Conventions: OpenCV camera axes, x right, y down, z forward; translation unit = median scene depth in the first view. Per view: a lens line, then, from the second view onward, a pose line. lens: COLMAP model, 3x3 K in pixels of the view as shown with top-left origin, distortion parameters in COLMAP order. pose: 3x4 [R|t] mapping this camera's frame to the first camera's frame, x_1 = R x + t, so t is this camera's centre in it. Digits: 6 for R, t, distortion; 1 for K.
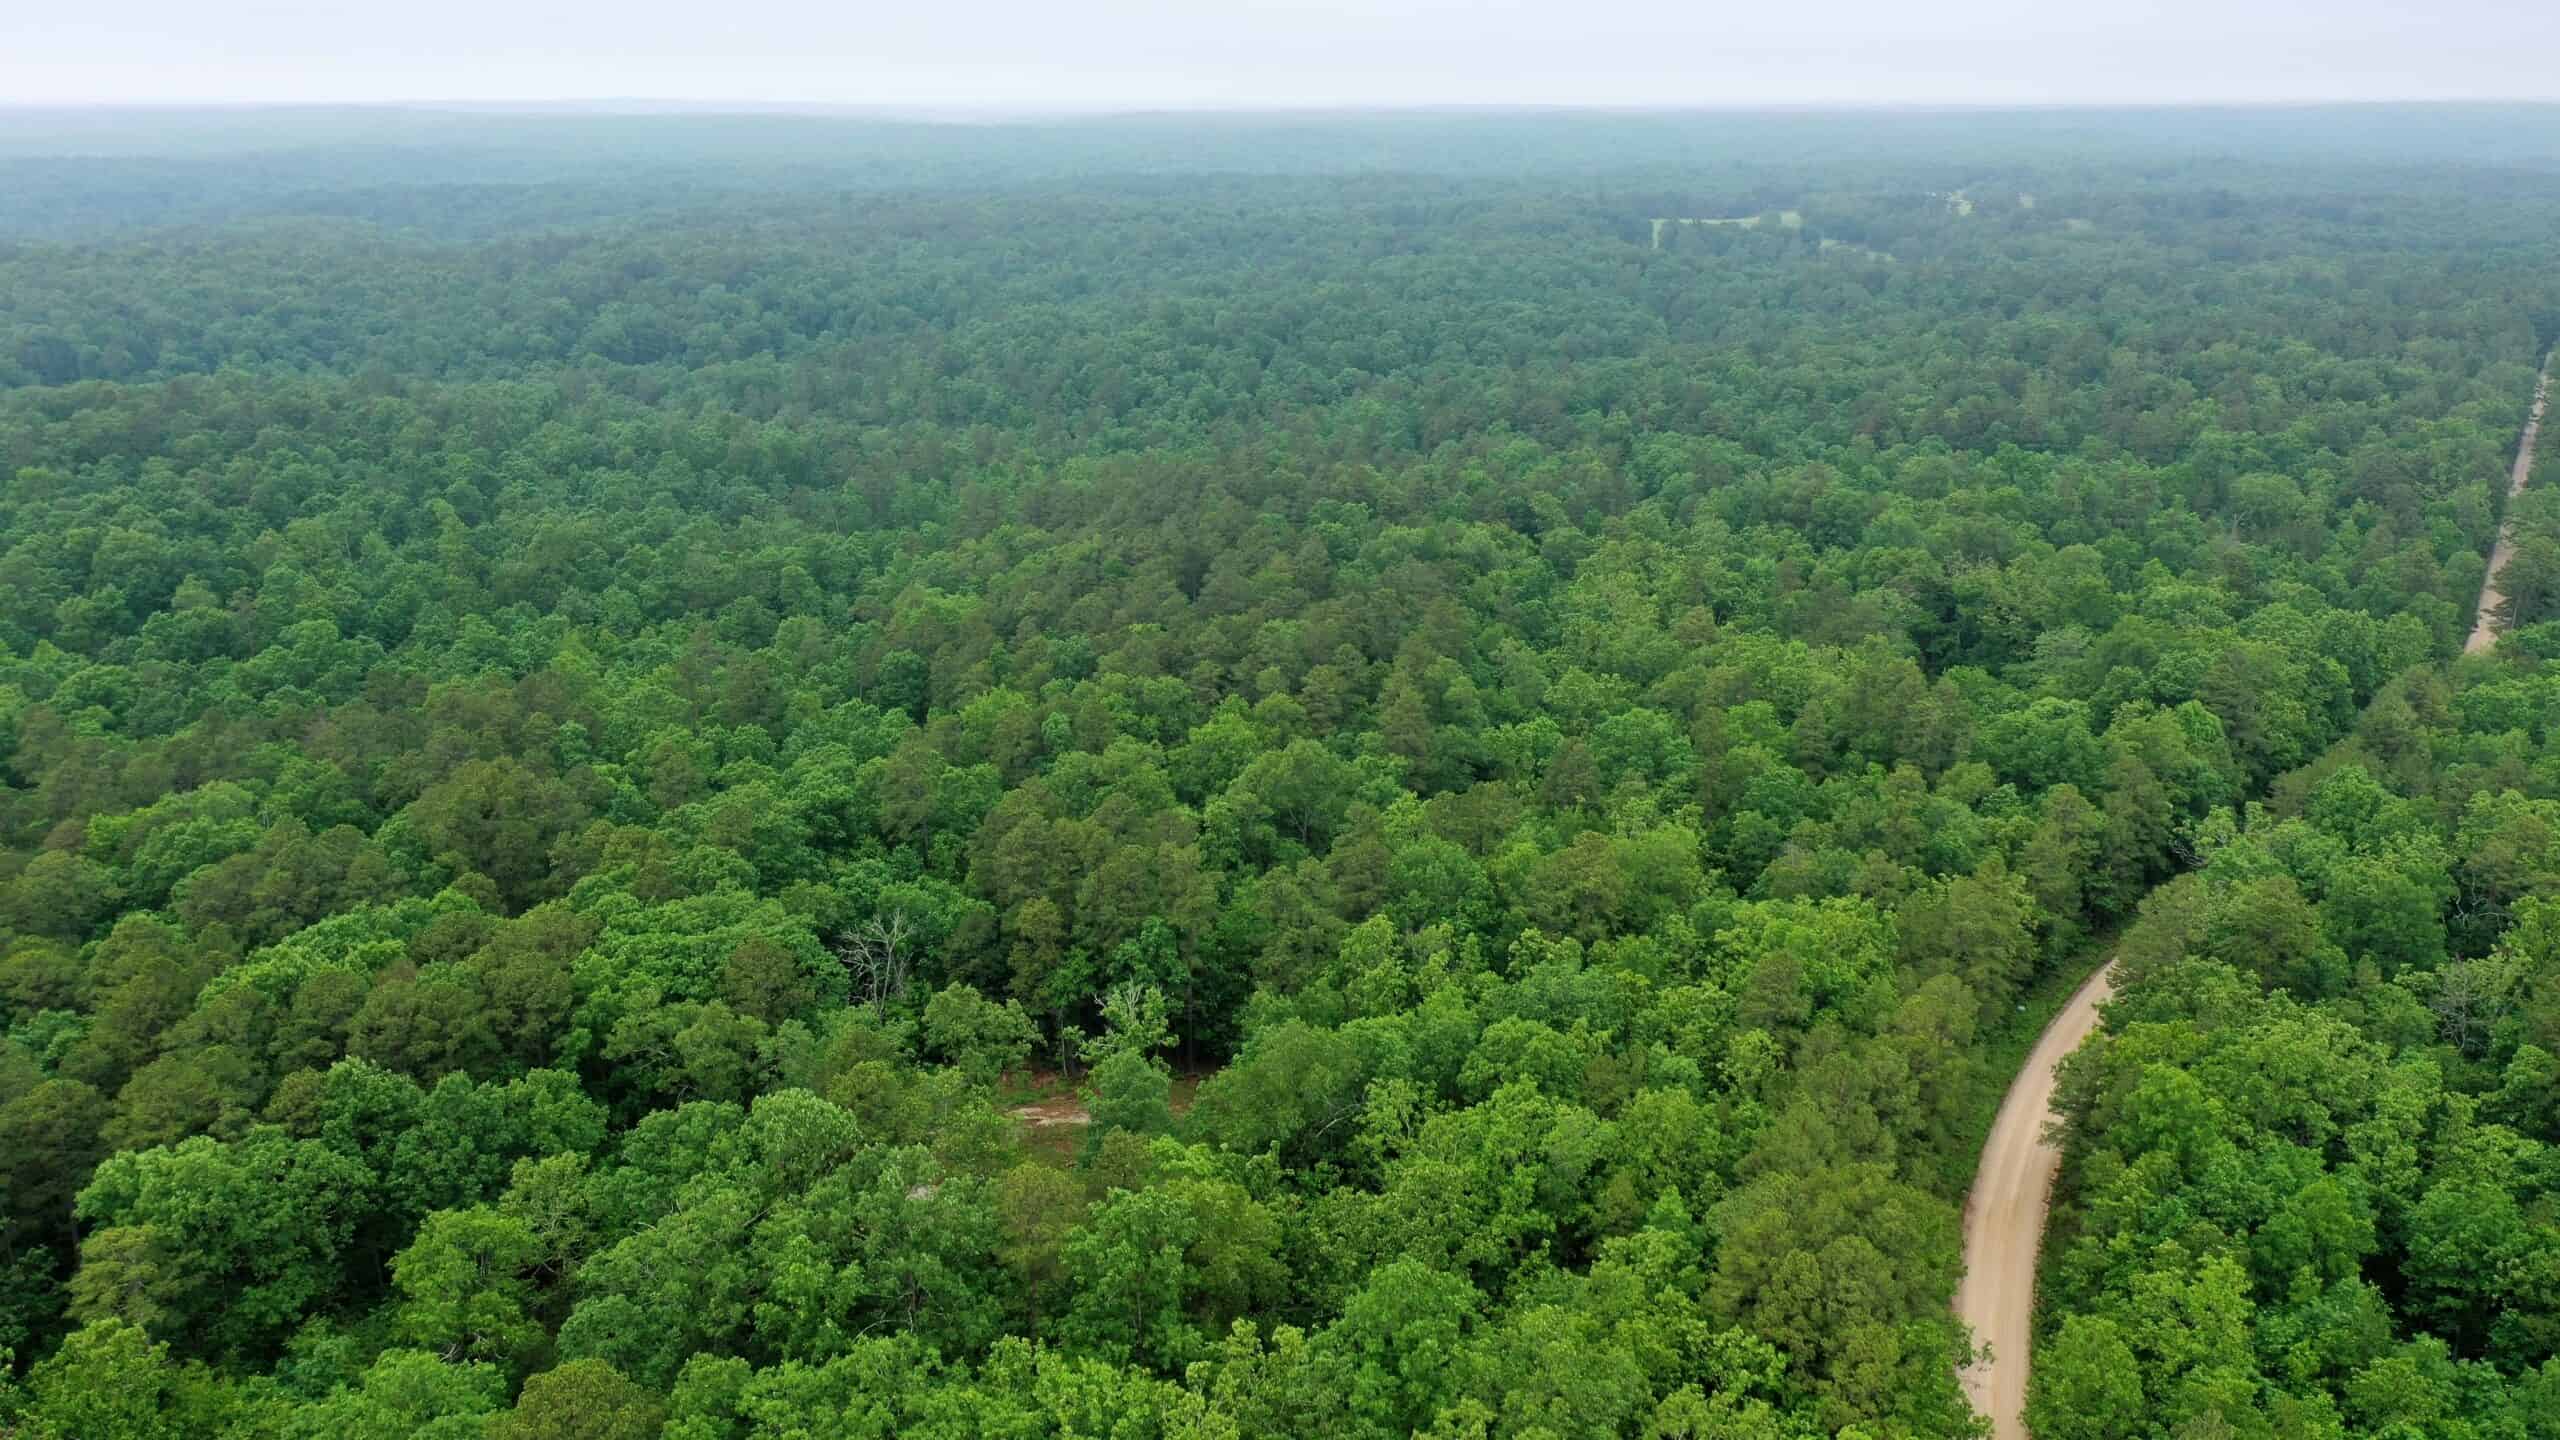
lens RADIAL K [[2009.2, 0, 1280.0], [0, 2009.2, 720.0], [0, 0, 1]] dist [-0.006837, 0.000155]
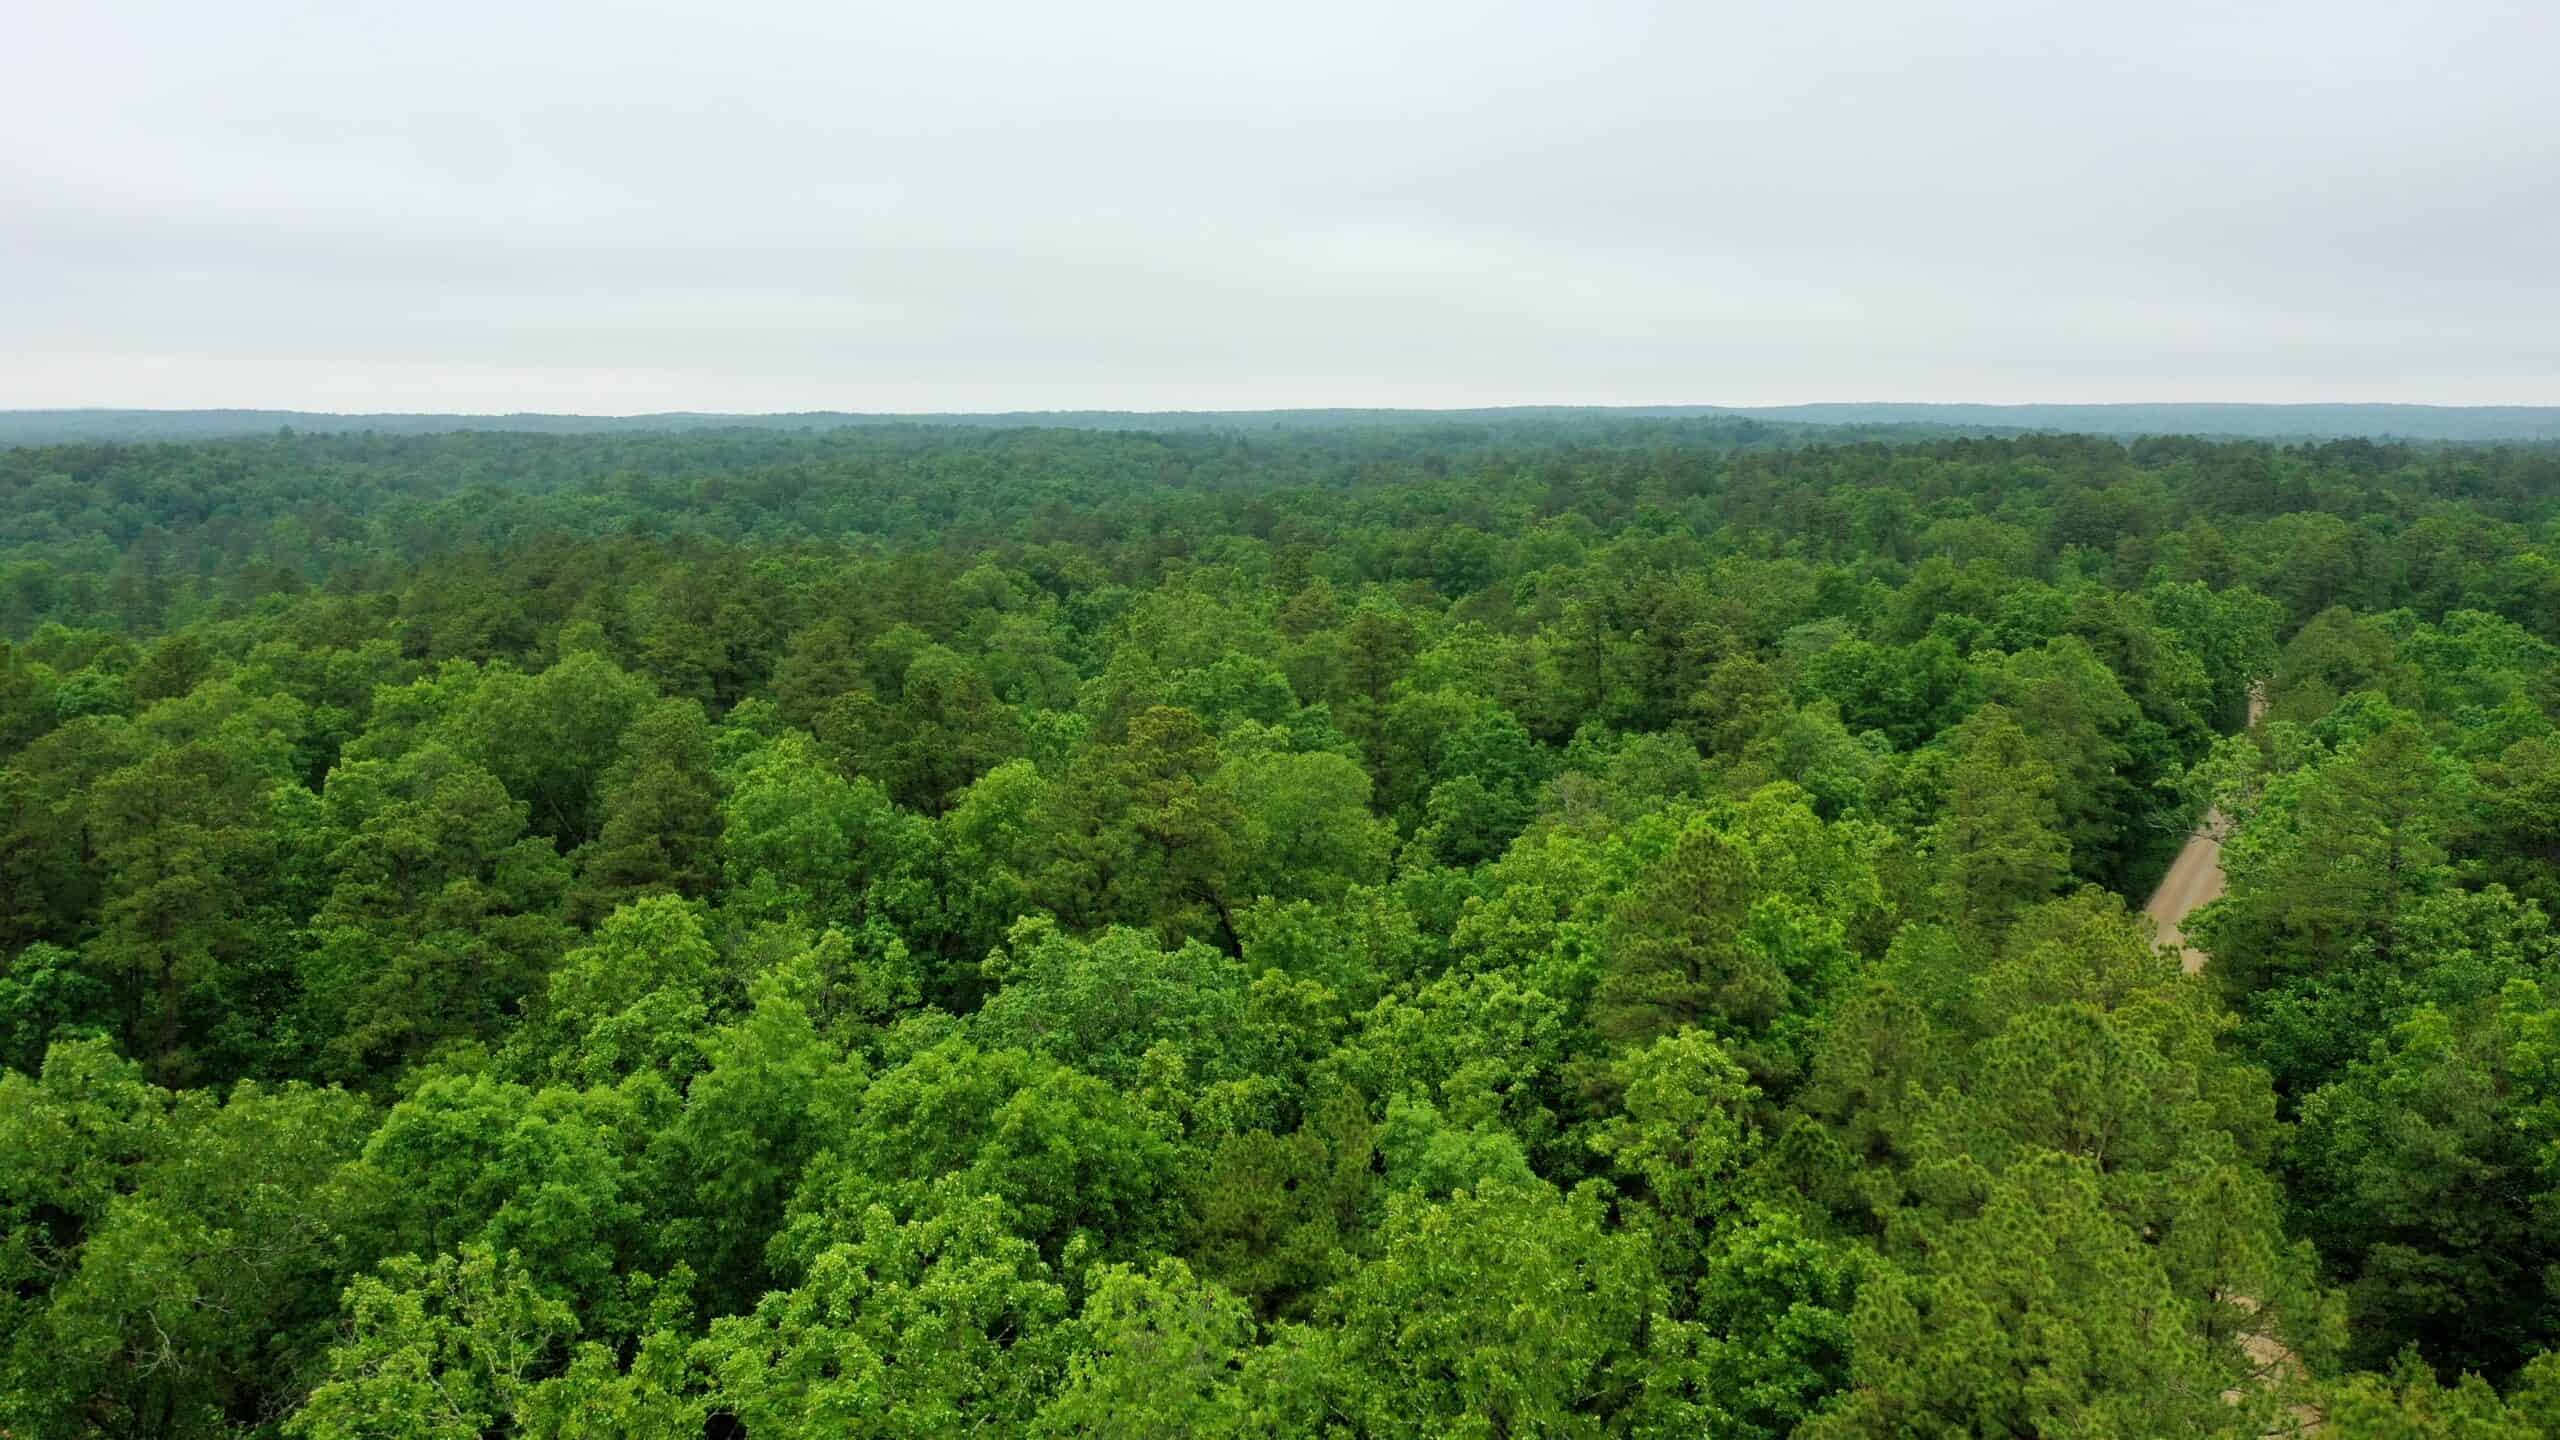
lens RADIAL K [[2009.2, 0, 1280.0], [0, 2009.2, 720.0], [0, 0, 1]] dist [-0.006837, 0.000155]
pose [[0.975420, -0.028951, 0.218446, 0.062716], [0.061990, 0.987348, -0.145947, 0.094042], [-0.211457, 0.155901, 0.964874, 0.433257]]
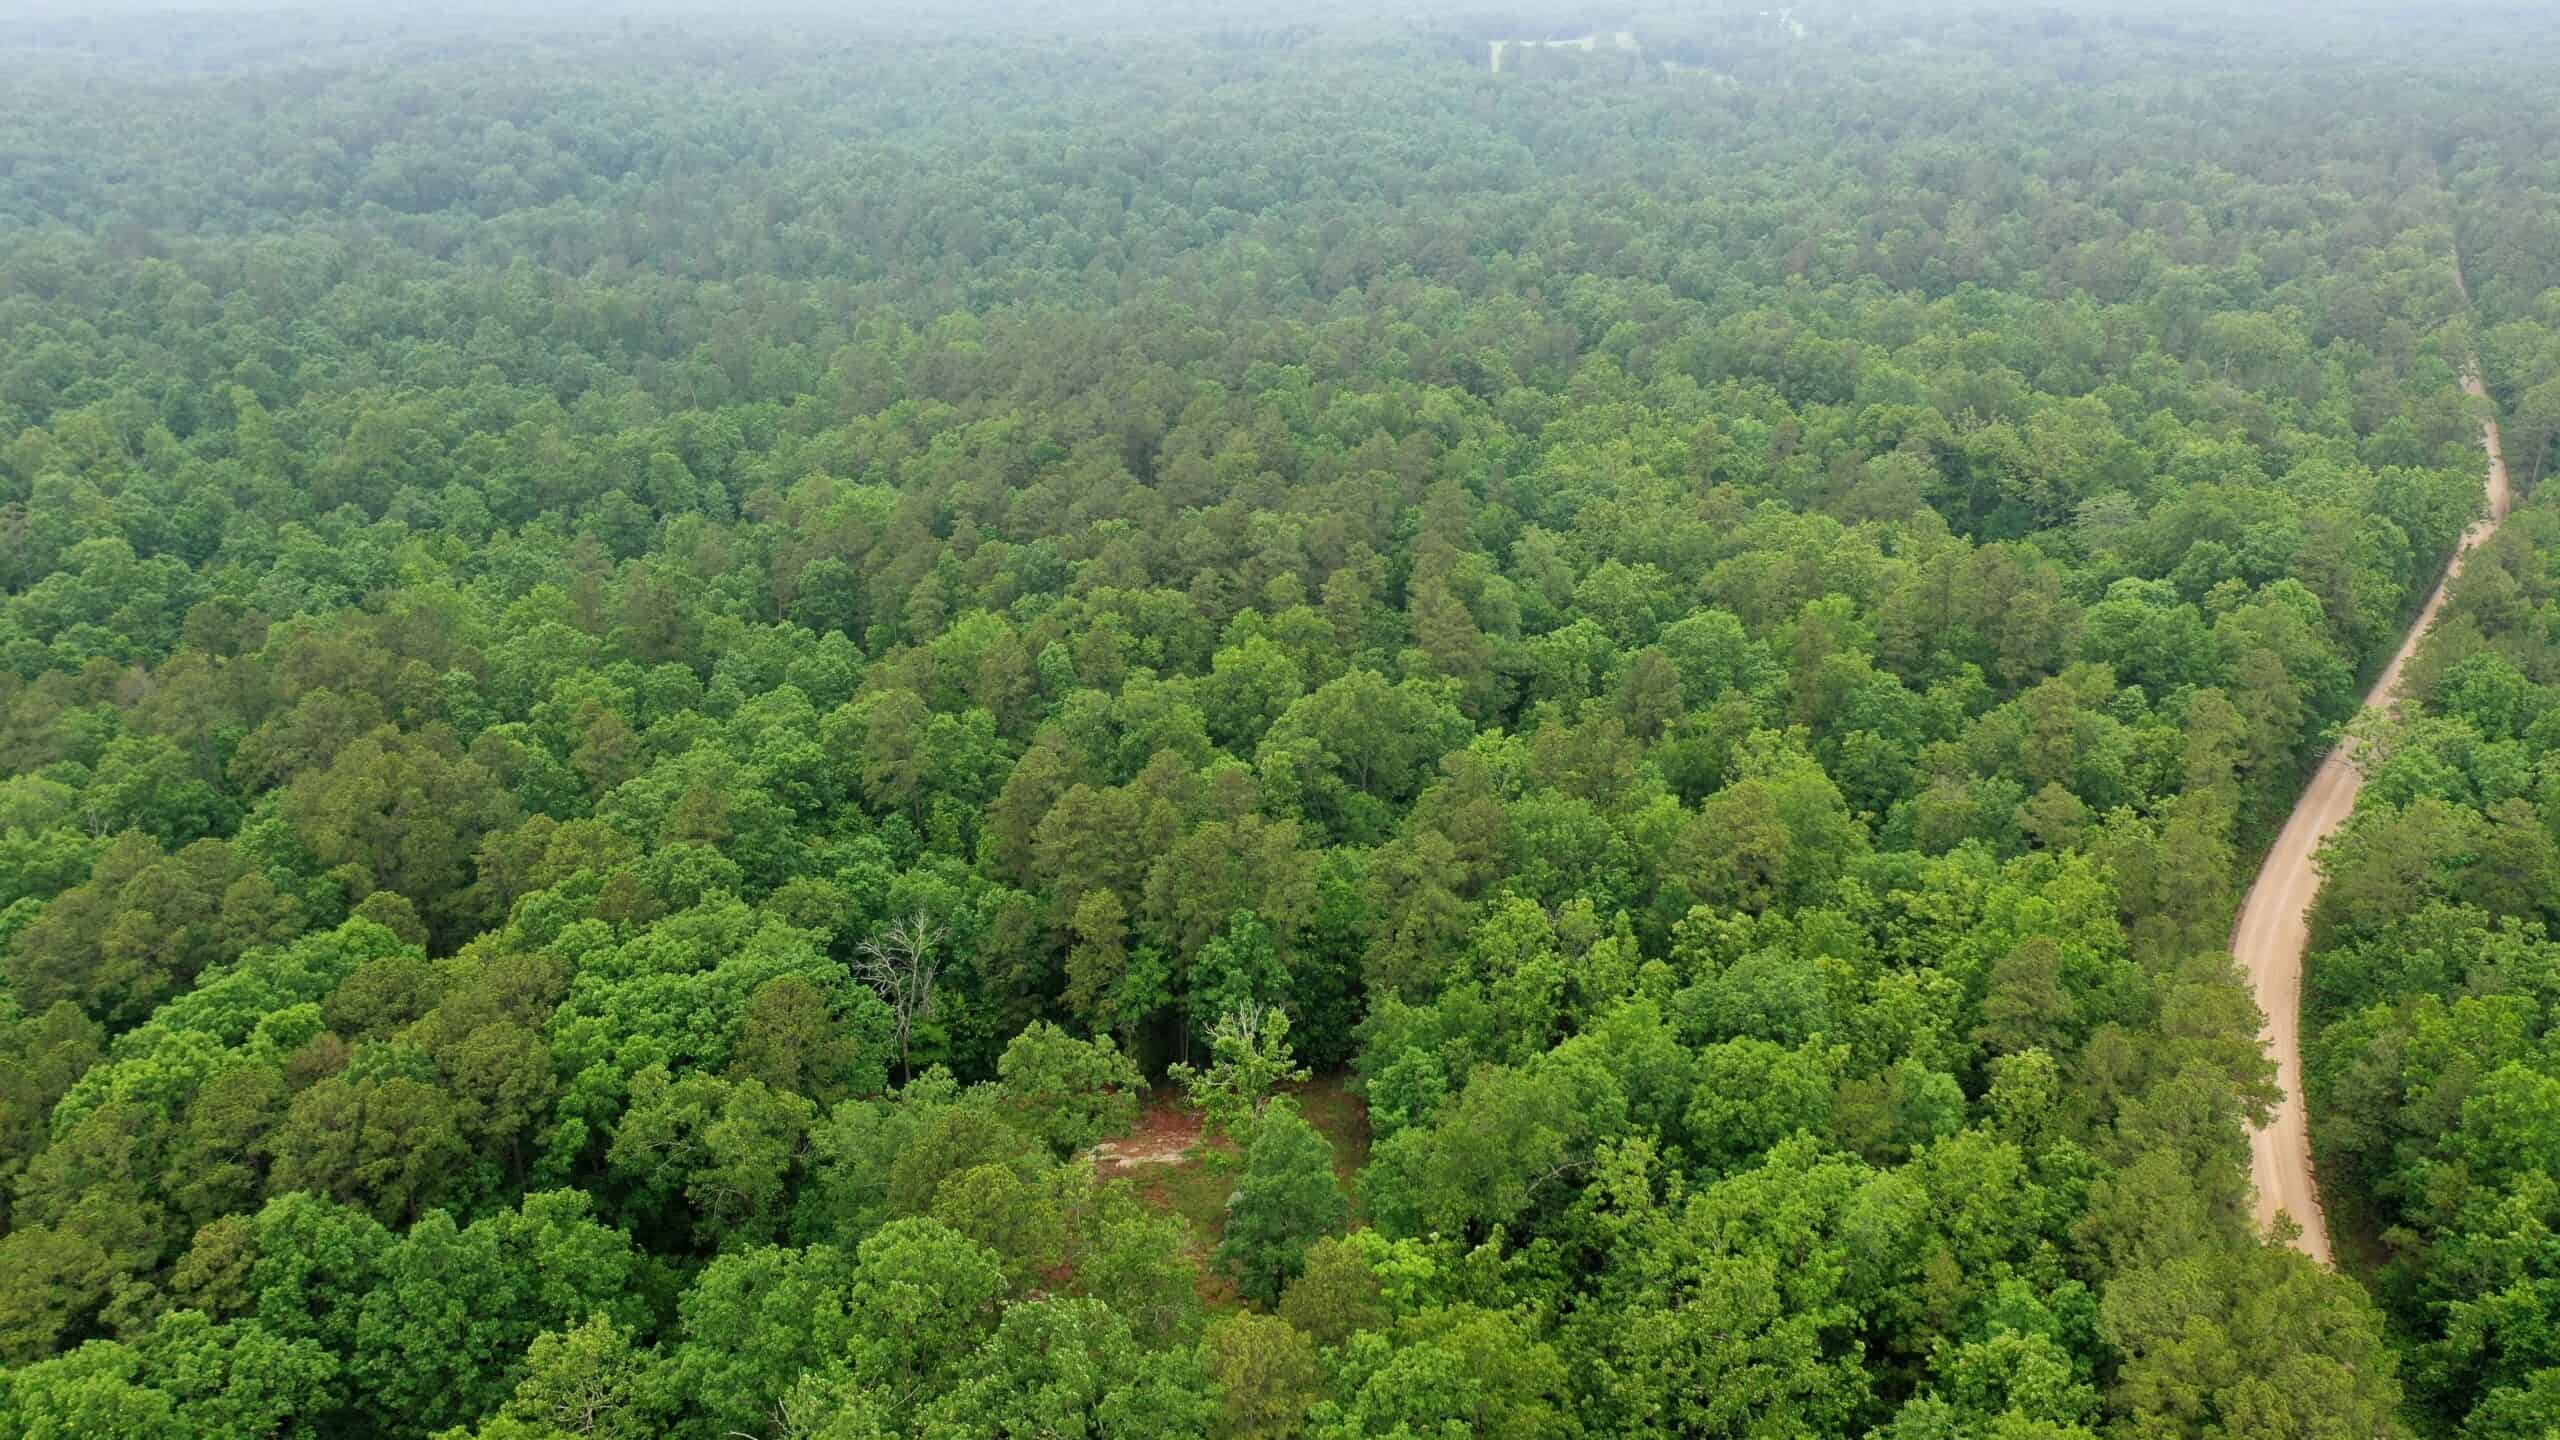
lens RADIAL K [[2009.2, 0, 1280.0], [0, 2009.2, 720.0], [0, 0, 1]] dist [-0.006837, 0.000155]
pose [[0.994555, -0.038930, 0.096669, -0.093222], [0.030996, 0.996129, 0.082261, -0.035265], [-0.099497, -0.078816, 0.991911, 0.137522]]
